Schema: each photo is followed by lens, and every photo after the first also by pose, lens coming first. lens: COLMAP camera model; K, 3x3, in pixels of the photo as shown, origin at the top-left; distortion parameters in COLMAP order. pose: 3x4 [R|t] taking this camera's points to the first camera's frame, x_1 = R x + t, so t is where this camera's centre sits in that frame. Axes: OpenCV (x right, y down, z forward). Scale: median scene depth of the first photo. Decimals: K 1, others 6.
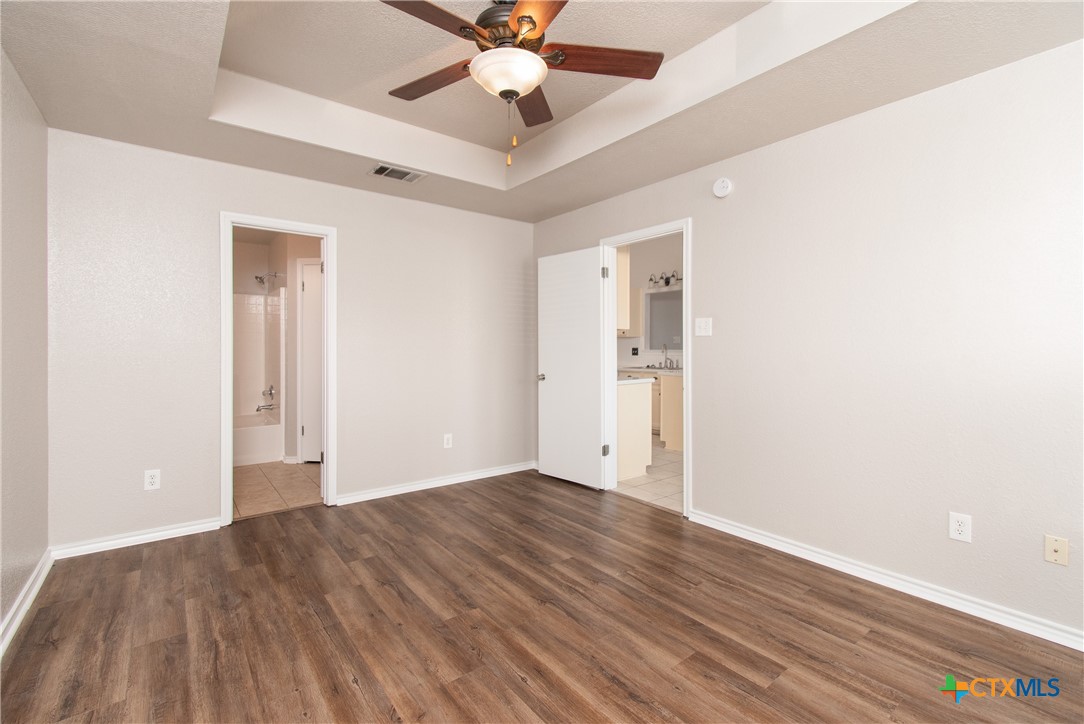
lens RADIAL K [[479.5, 0, 550.7], [0, 479.5, 344.1], [0, 0, 1]] dist [0.000655, -0.000154]
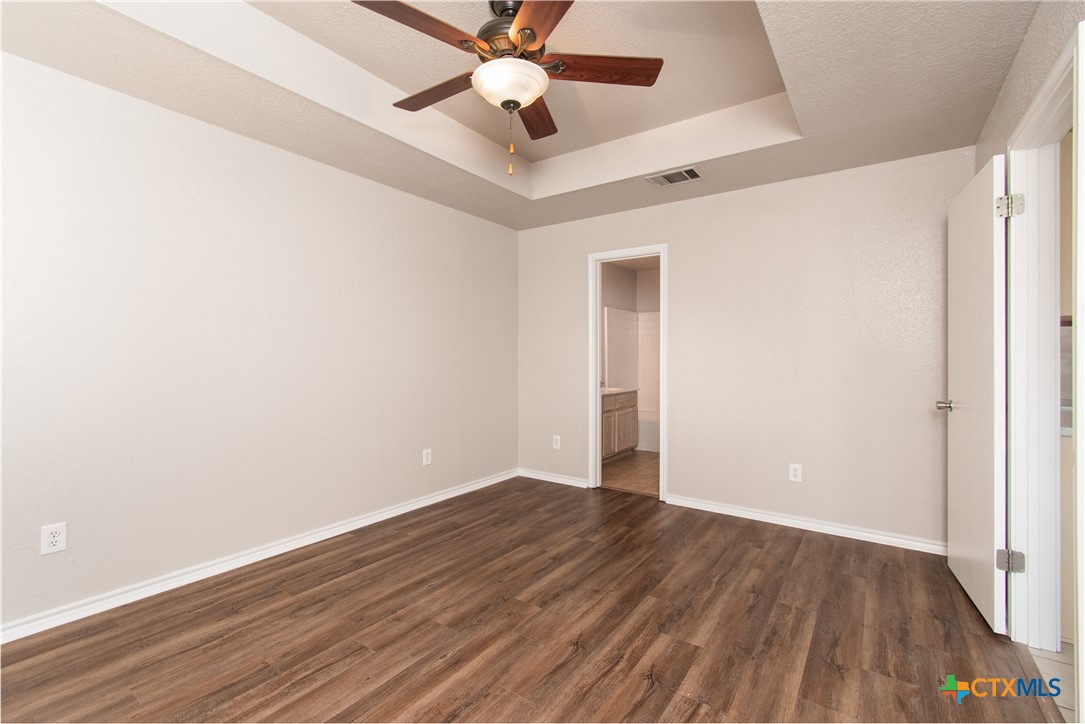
lens RADIAL K [[479.6, 0, 541.1], [0, 479.6, 353.5], [0, 0, 1]] dist [0.004473, -0.001317]
pose [[0.280962, -0.003919, -0.959711, 0.781780], [0.004203, 0.999987, -0.002853, 0.008464], [0.959710, -0.003232, 0.280975, 0.668953]]
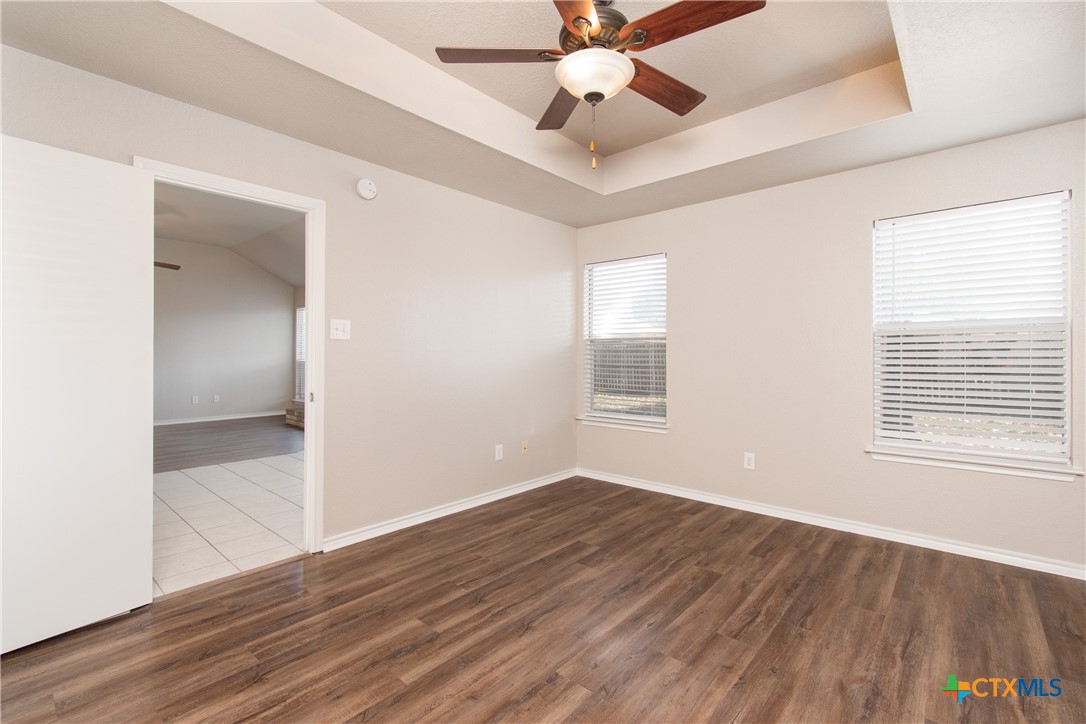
lens RADIAL K [[480.0, 0, 538.8], [0, 480.0, 373.8], [0, 0, 1]] dist [0.004473, -0.001317]
pose [[-0.169092, -0.043393, 0.984645, -0.874360], [-0.010027, 0.999054, 0.042306, 0.008326], [-0.985549, -0.002720, -0.169367, 1.096935]]
